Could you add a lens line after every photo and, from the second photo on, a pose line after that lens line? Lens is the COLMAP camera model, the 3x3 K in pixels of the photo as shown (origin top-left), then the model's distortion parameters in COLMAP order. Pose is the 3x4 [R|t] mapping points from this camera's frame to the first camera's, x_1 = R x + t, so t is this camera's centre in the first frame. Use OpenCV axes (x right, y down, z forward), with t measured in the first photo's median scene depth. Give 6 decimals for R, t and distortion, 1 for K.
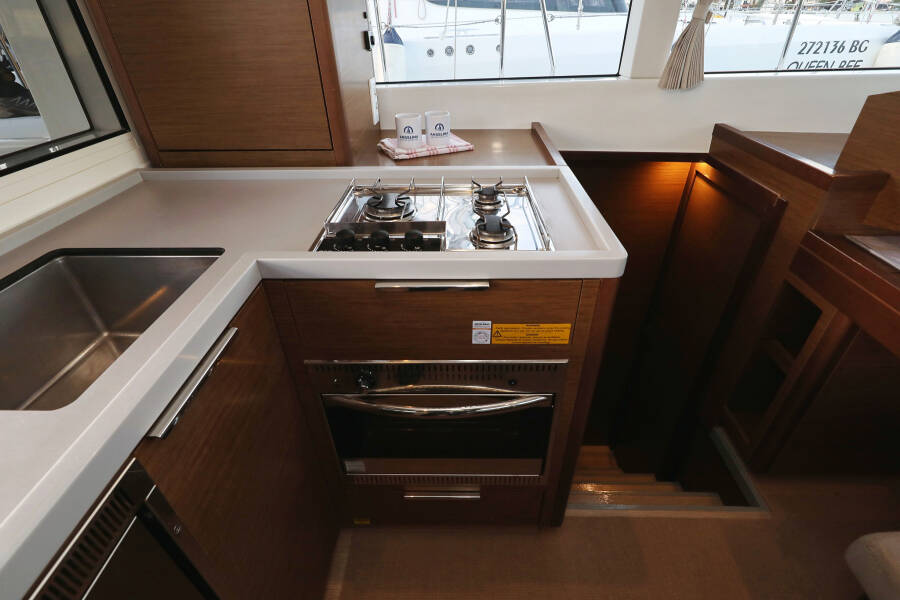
lens RADIAL K [[397.8, 0, 454.7], [0, 397.8, 273.9], [0, 0, 1]] dist [0.000221, 0.000023]
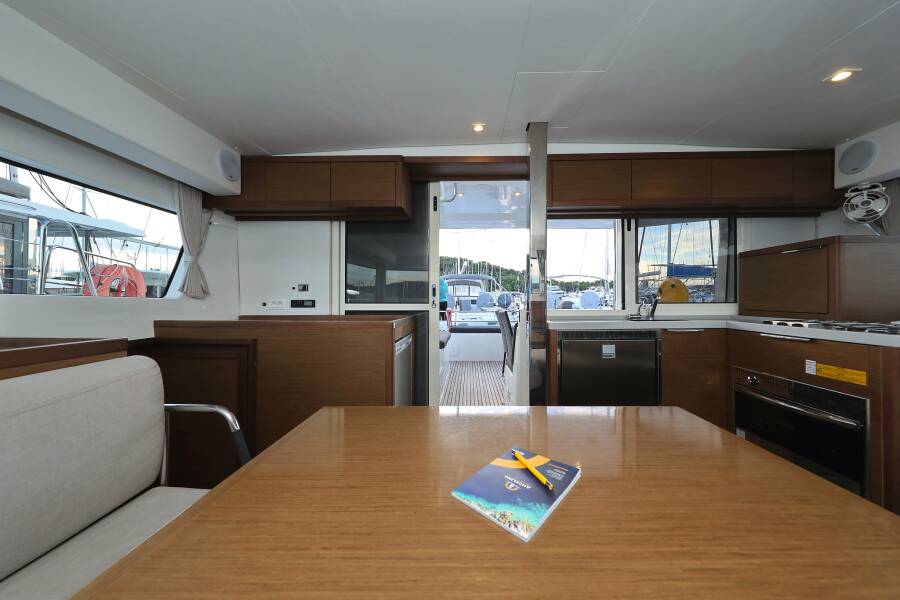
lens RADIAL K [[287.2, 0, 469.8], [0, 287.2, 296.9], [0, 0, 1]] dist [0.000518, -0.000037]
pose [[-0.012254, -0.000101, -0.999925, 1.613681], [-0.554372, 0.832242, 0.006709, 0.827584], [0.832179, 0.554413, -0.010255, -0.703771]]
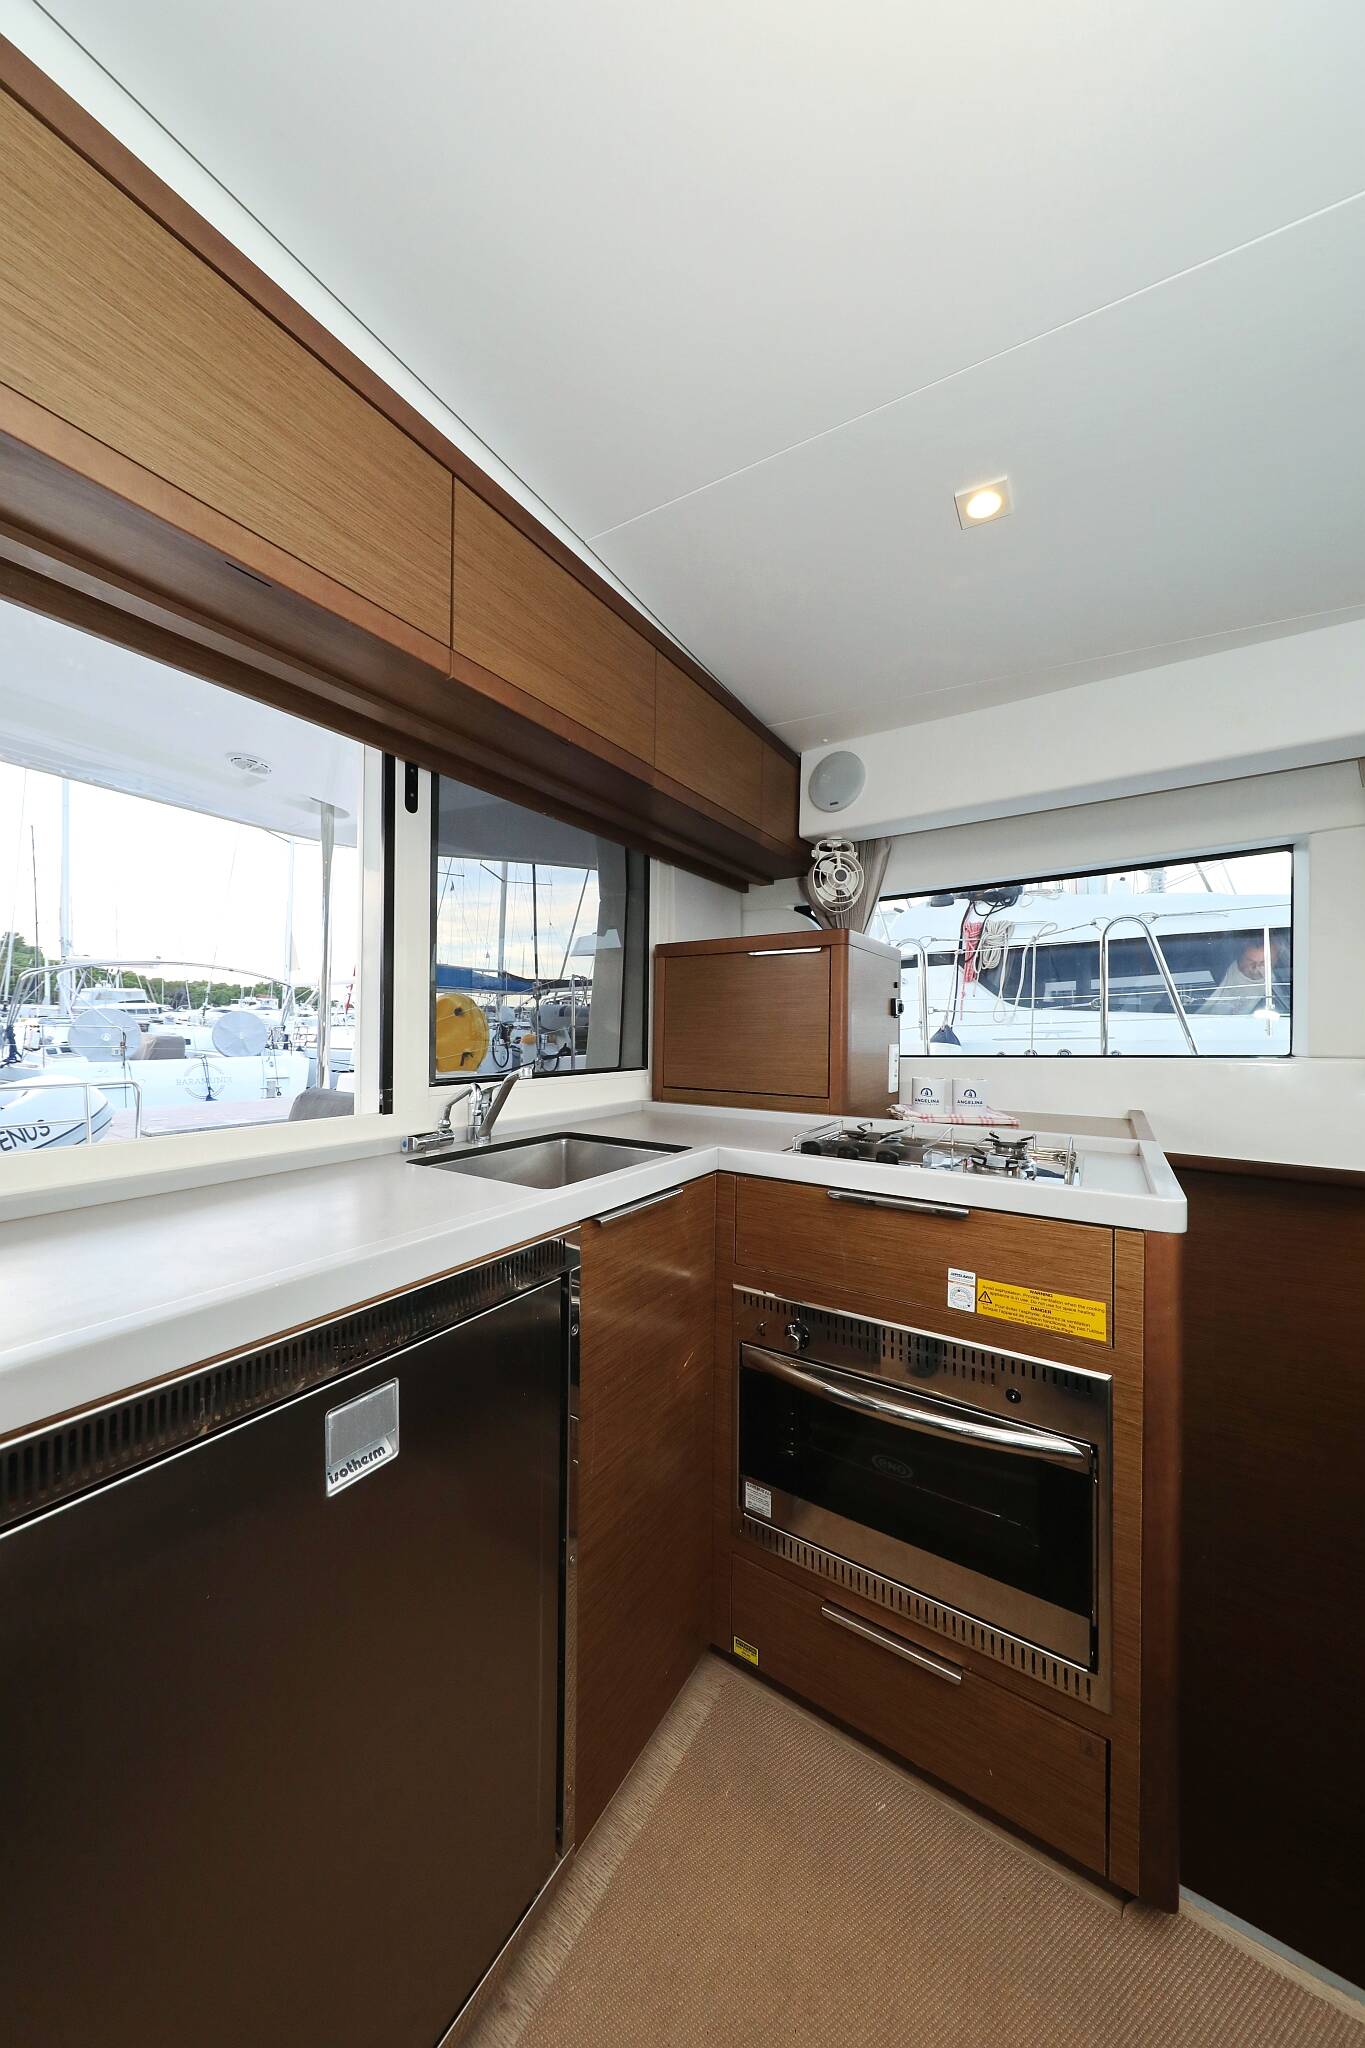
lens RADIAL K [[627.0, 0, 682.5], [0, 627.0, 1024.0], [0, 0, 1]] dist [0.000125, -0.000048]
pose [[0.839874, 0.008807, -0.542710, 0.254684], [-0.313649, 0.823907, -0.472019, 0.443592], [0.442986, 0.566657, 0.694740, -0.294215]]
